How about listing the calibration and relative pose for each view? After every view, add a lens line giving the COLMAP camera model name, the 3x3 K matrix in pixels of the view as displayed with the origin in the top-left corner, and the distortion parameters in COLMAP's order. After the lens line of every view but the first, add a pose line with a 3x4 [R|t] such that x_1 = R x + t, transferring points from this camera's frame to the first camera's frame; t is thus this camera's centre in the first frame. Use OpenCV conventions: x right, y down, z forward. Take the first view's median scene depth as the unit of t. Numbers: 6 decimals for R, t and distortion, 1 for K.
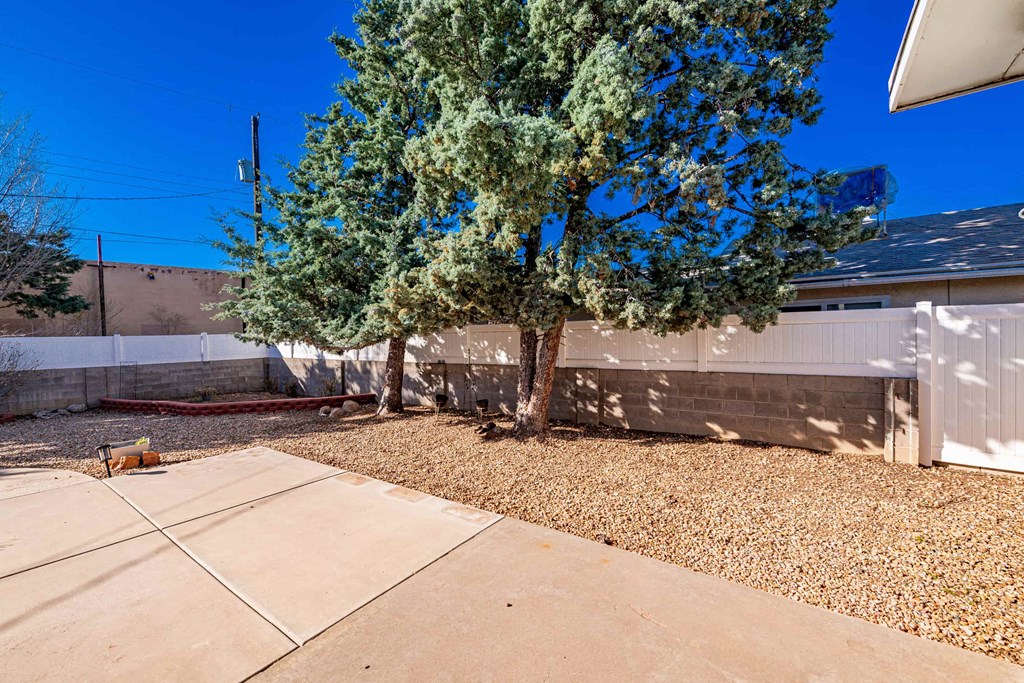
lens RADIAL K [[410.7, 0, 514.0], [0, 410.7, 342.5], [0, 0, 1]] dist [0.001955, -0.001740]
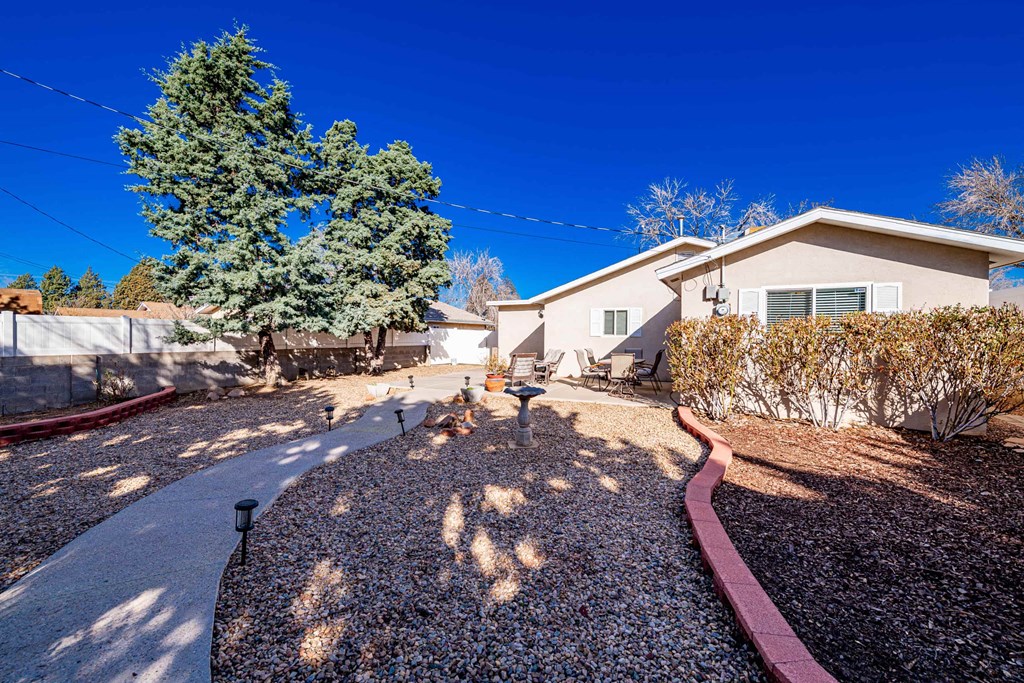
lens RADIAL K [[410.7, 0, 515.4], [0, 410.7, 340.1], [0, 0, 1]] dist [0.001955, -0.001740]
pose [[-0.128663, 0.011389, 0.991623, -1.816094], [0.014093, 0.999854, -0.009655, 0.050265], [-0.991588, 0.012733, -0.128805, 0.385316]]
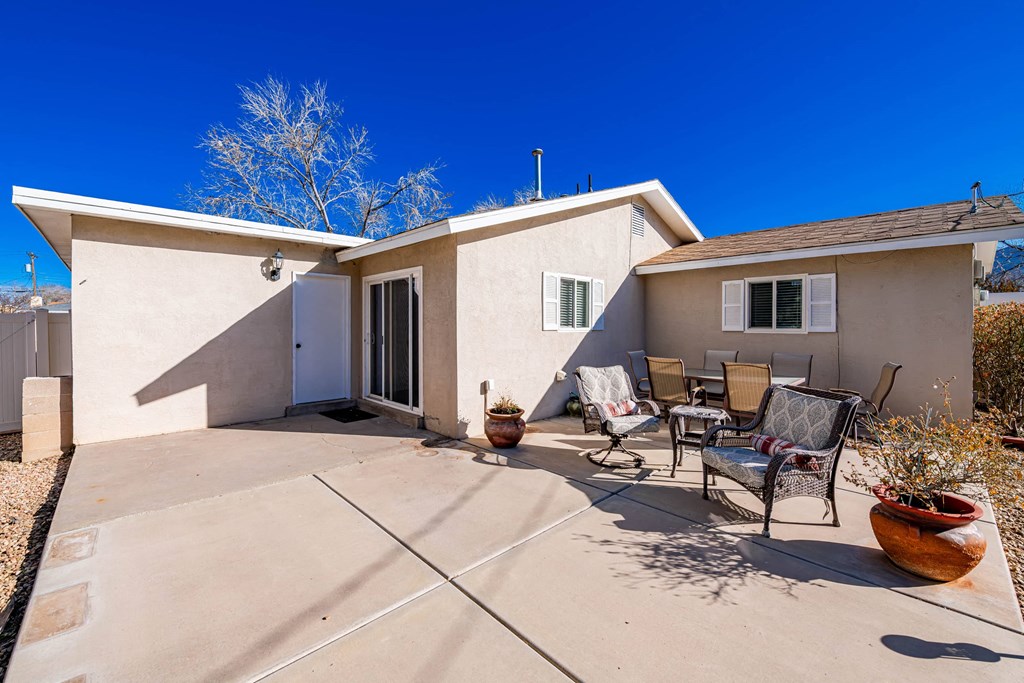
lens RADIAL K [[410.7, 0, 516.8], [0, 410.7, 327.3], [0, 0, 1]] dist [0.001955, -0.001740]
pose [[-0.985483, 0.022096, 0.168333, -0.415721], [0.025540, 0.999506, 0.018321, 0.006312], [-0.167845, 0.022355, -0.985560, 0.628113]]
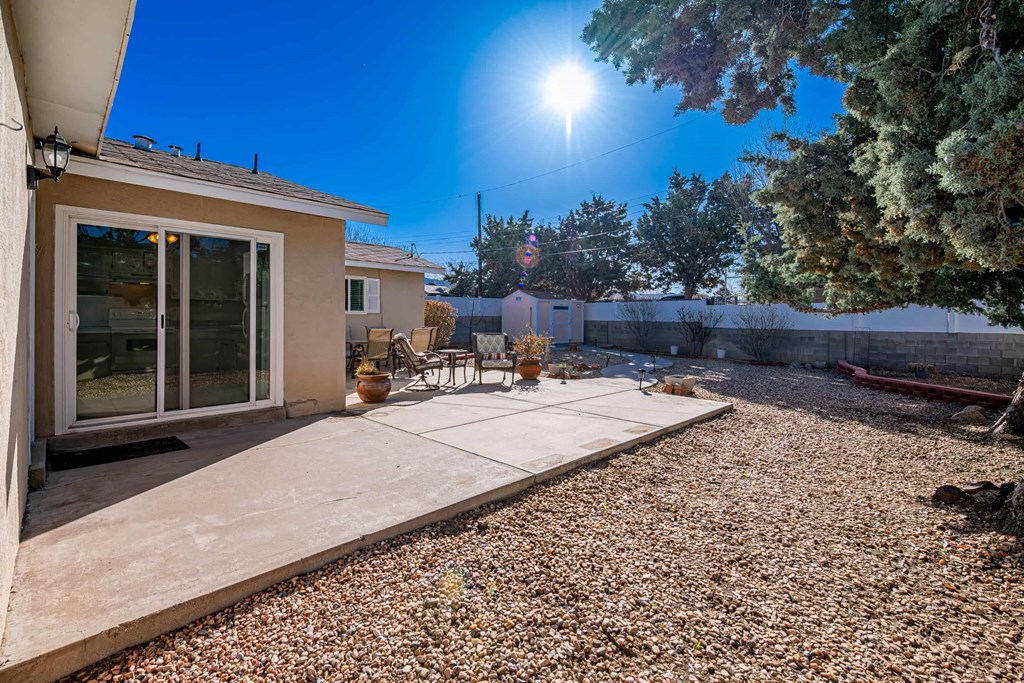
lens RADIAL K [[442.9, 0, 505.7], [0, 442.9, 317.2], [0, 0, 1]] dist [0.001511, 0.000114]
pose [[-0.157286, 0.023579, -0.987272, 0.381472], [-0.018180, 0.999476, 0.026767, 0.011493], [0.987386, 0.022159, -0.156775, 0.413615]]
